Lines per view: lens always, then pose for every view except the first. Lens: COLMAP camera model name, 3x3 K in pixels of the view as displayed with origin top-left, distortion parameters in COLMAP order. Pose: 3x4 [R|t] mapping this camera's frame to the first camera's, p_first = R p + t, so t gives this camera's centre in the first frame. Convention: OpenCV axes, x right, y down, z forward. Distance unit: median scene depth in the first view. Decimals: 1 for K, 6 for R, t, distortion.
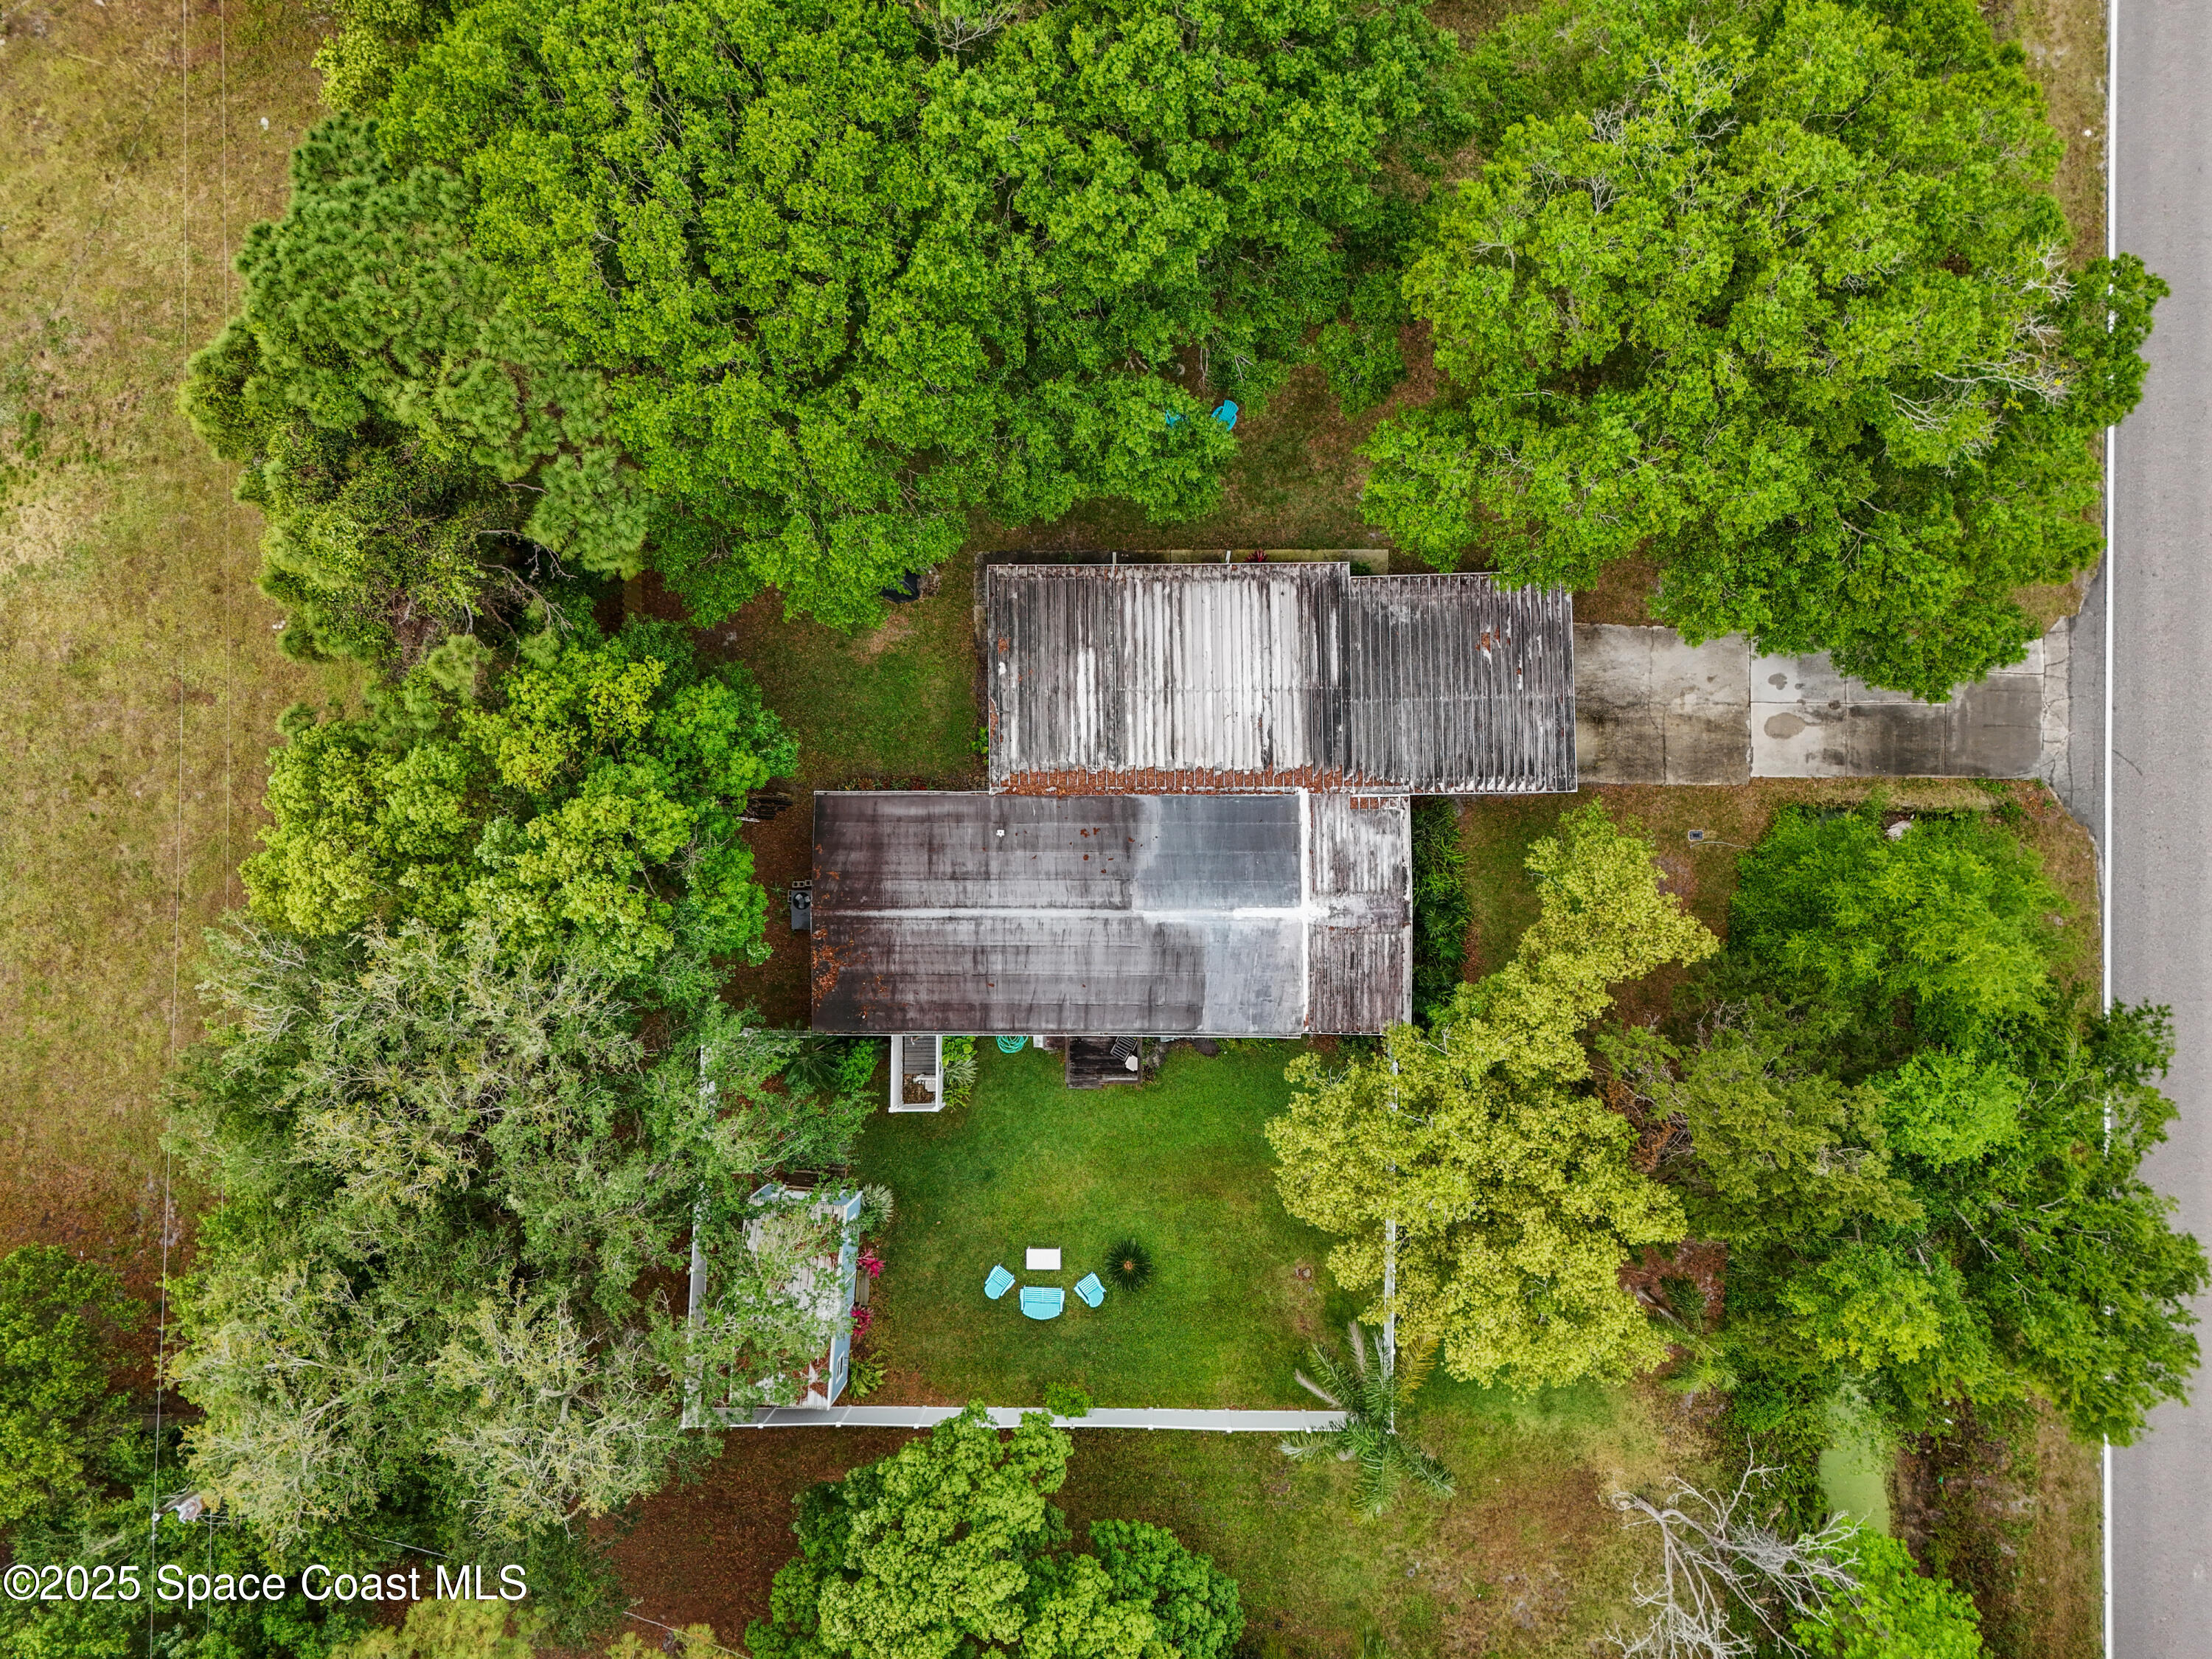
lens RADIAL K [[1624.8, 0, 1108.6], [0, 1624.8, 810.2], [0, 0, 1]] dist [0.053770, -0.003617]
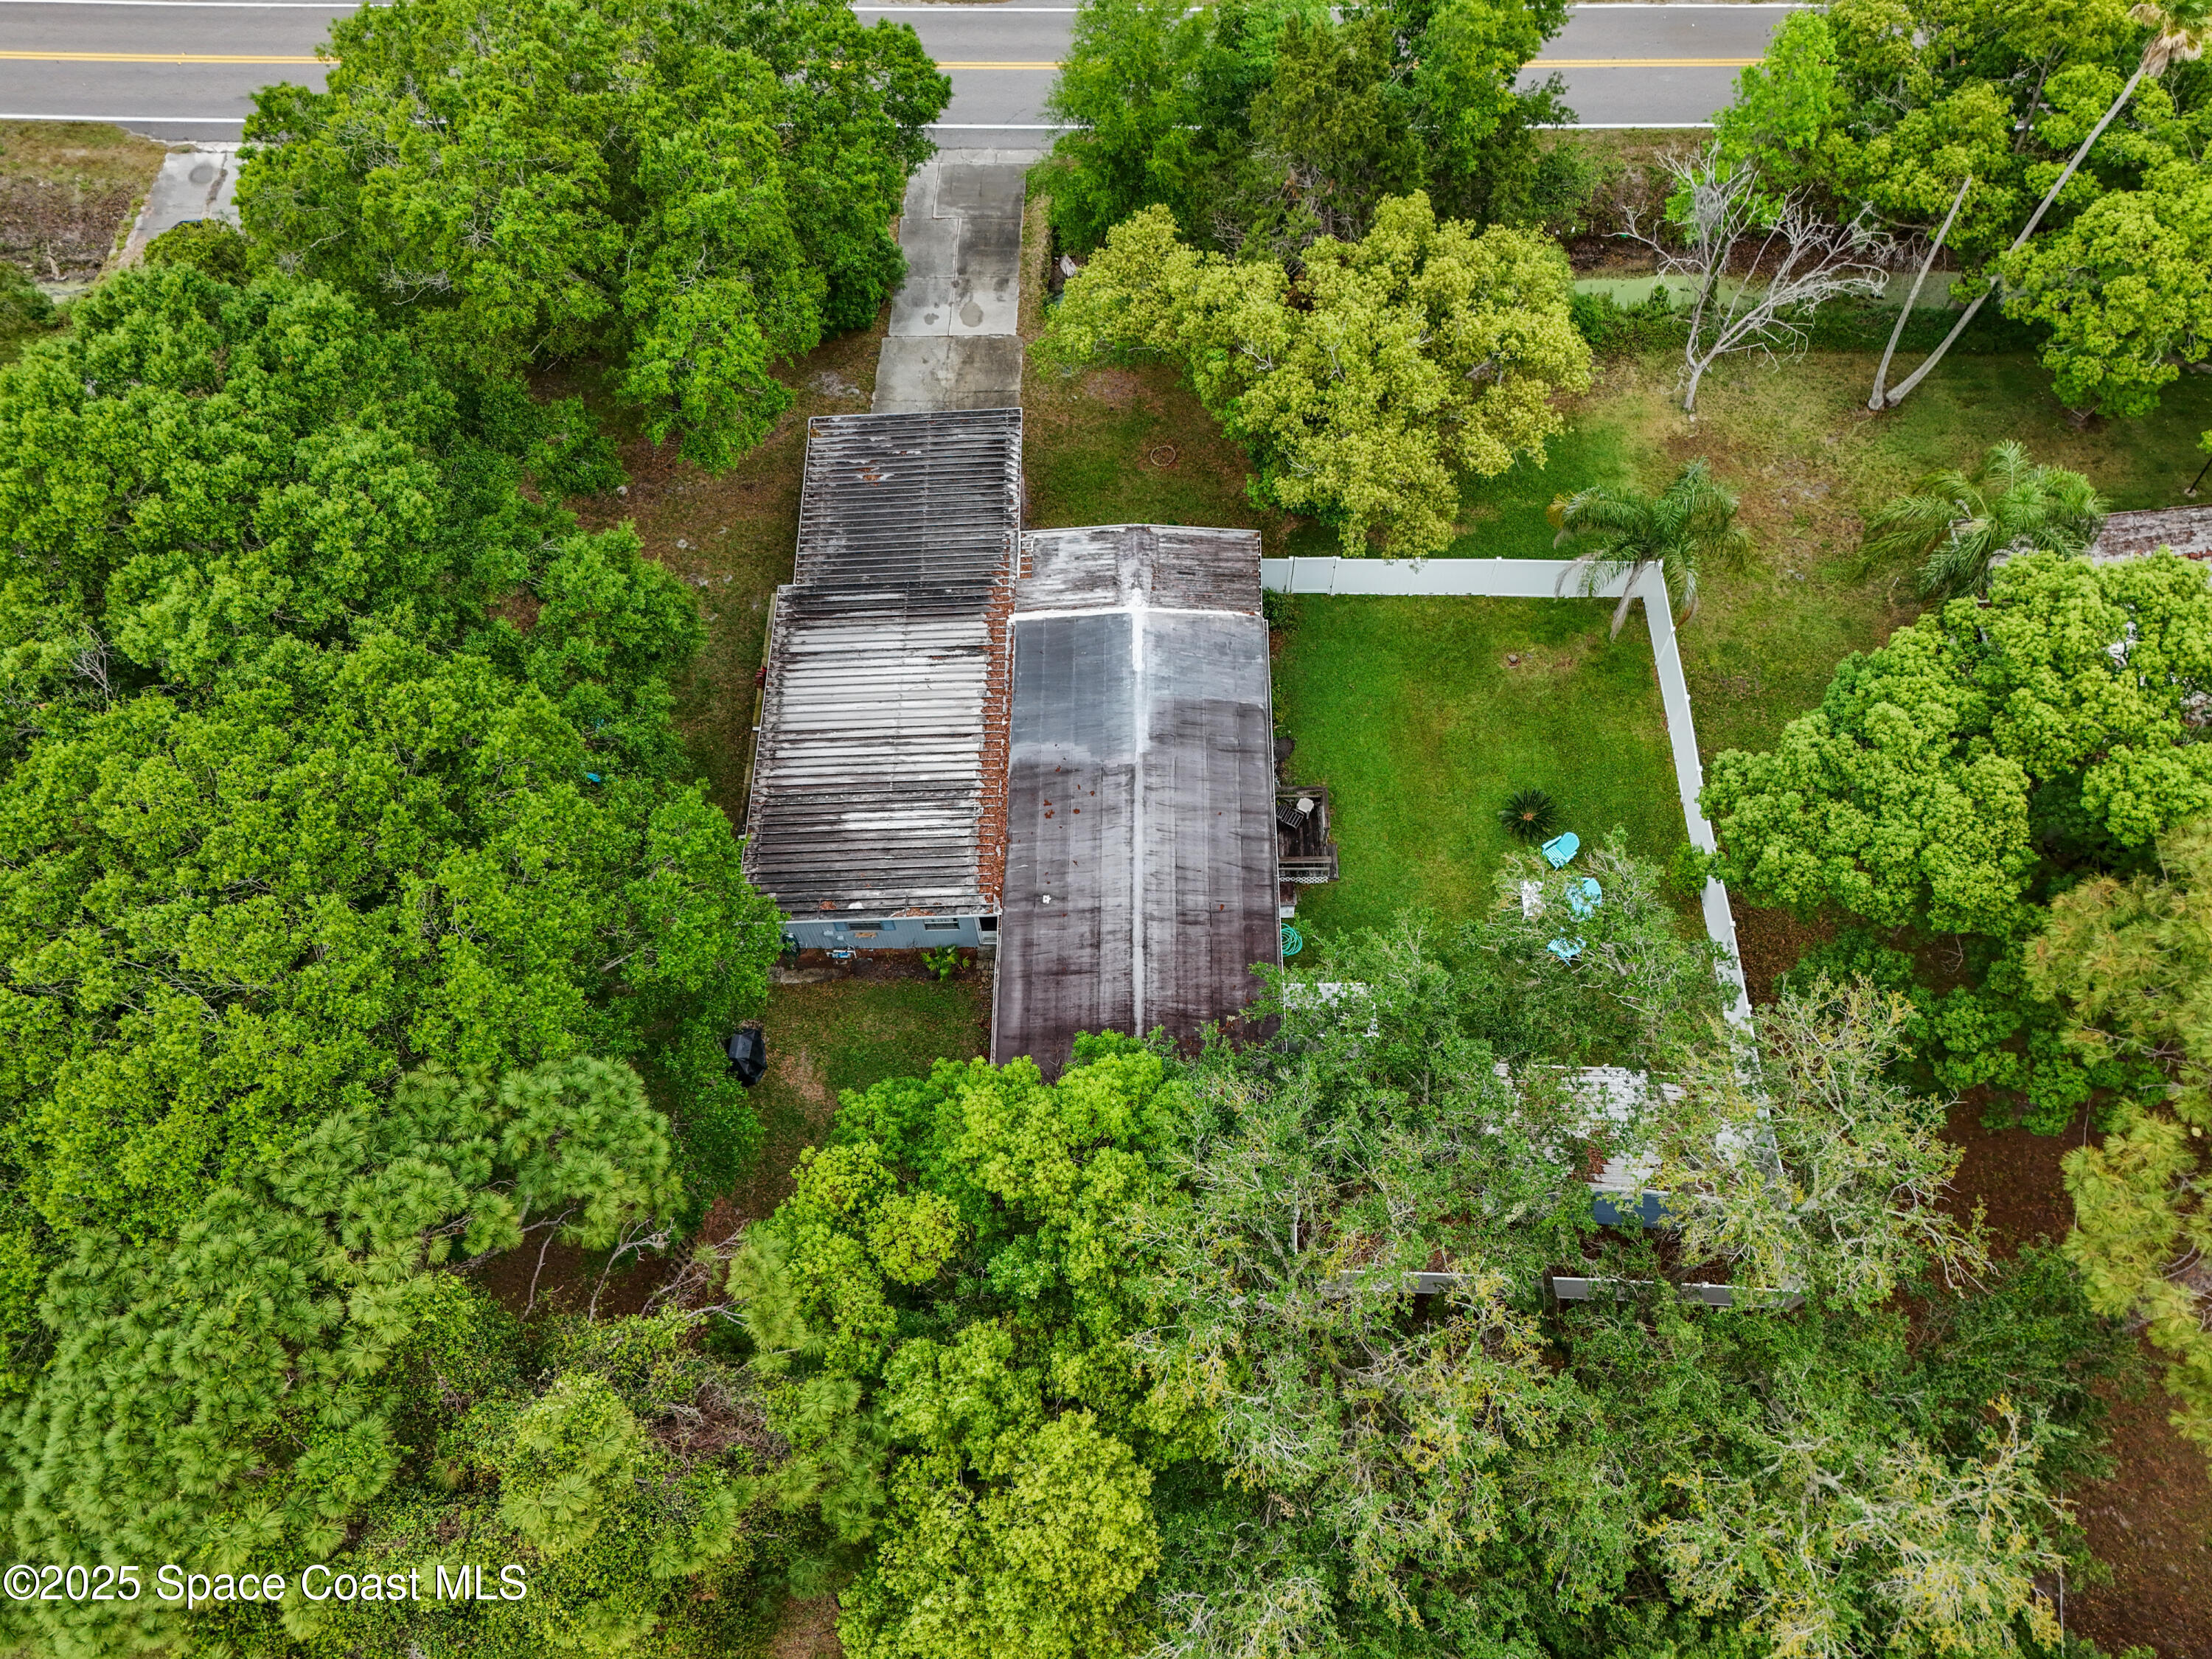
lens RADIAL K [[1620.3, 0, 1106.0], [0, 1620.3, 829.5], [0, 0, 1]] dist [0.077241, -0.116681]
pose [[0.010186, -0.855340, 0.517966, -0.479864], [0.999682, 0.020657, 0.014453, 0.032399], [-0.023062, 0.517655, 0.855279, 0.242245]]
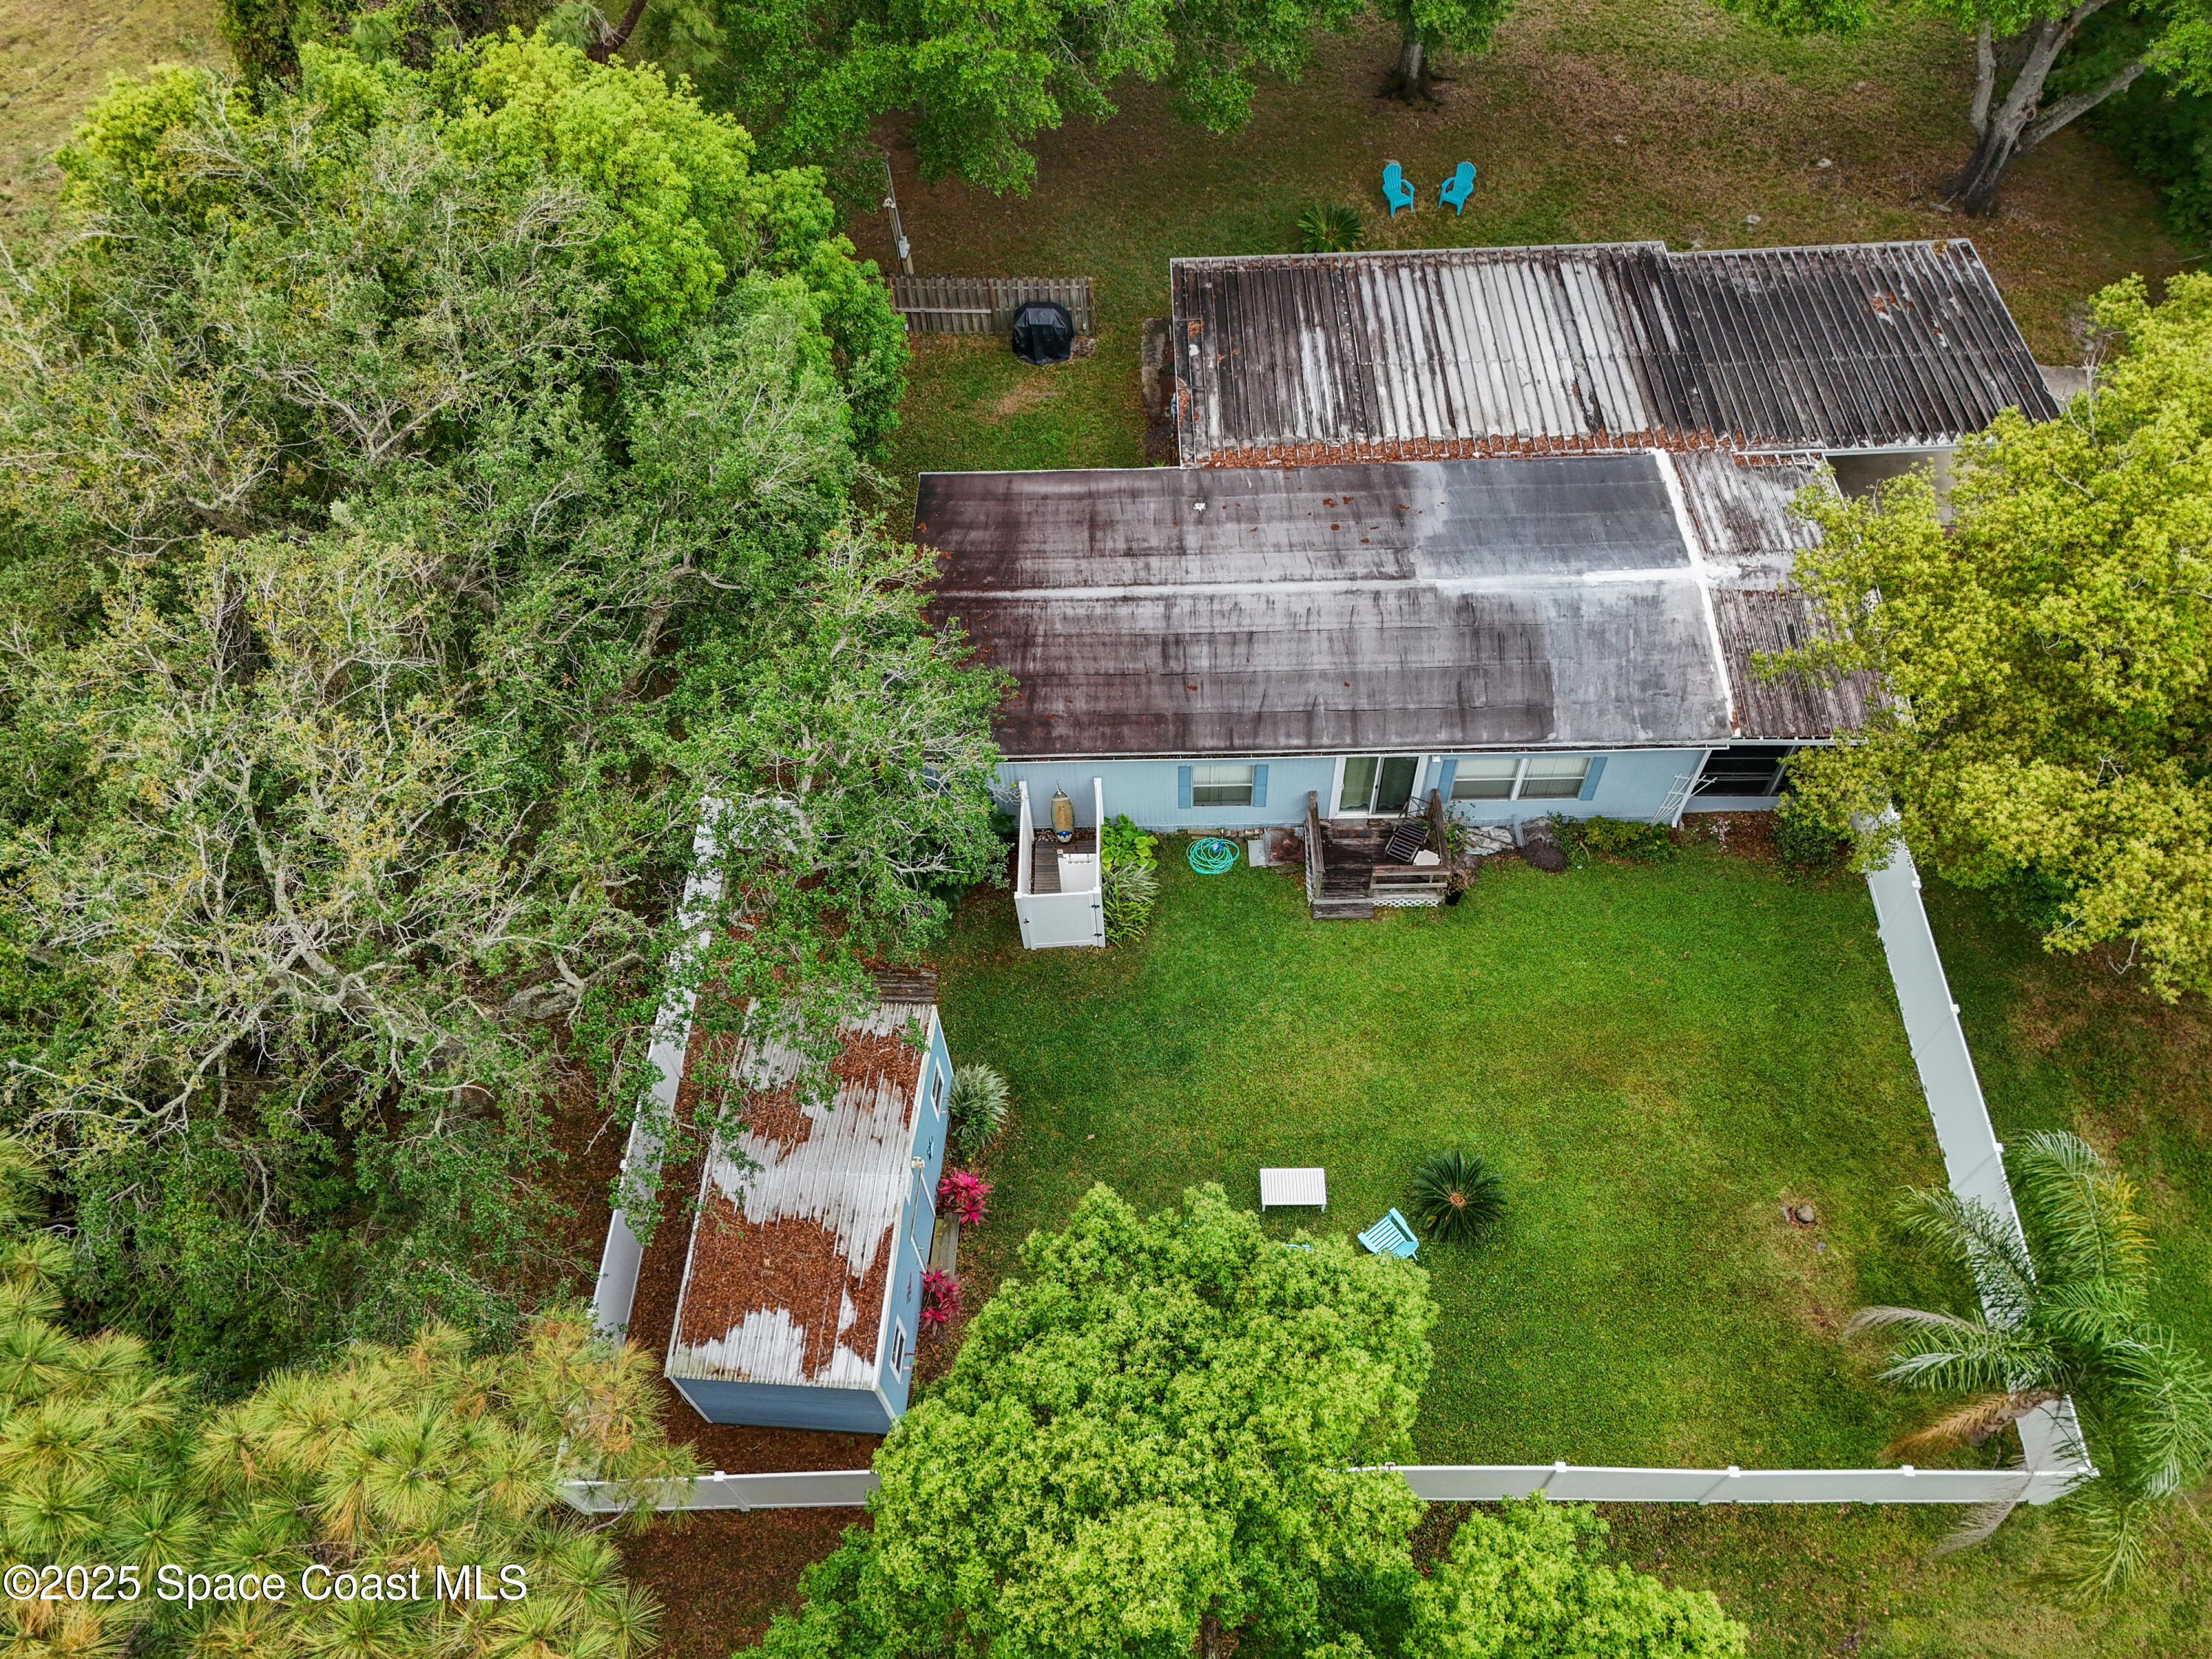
lens RADIAL K [[1620.3, 0, 1106.0], [0, 1620.3, 829.5], [0, 0, 1]] dist [0.077241, -0.116681]
pose [[0.999988, 0.001968, -0.004503, -0.100931], [-0.004028, 0.853199, -0.521569, 0.464512], [0.002816, 0.521581, 0.853197, 0.508920]]
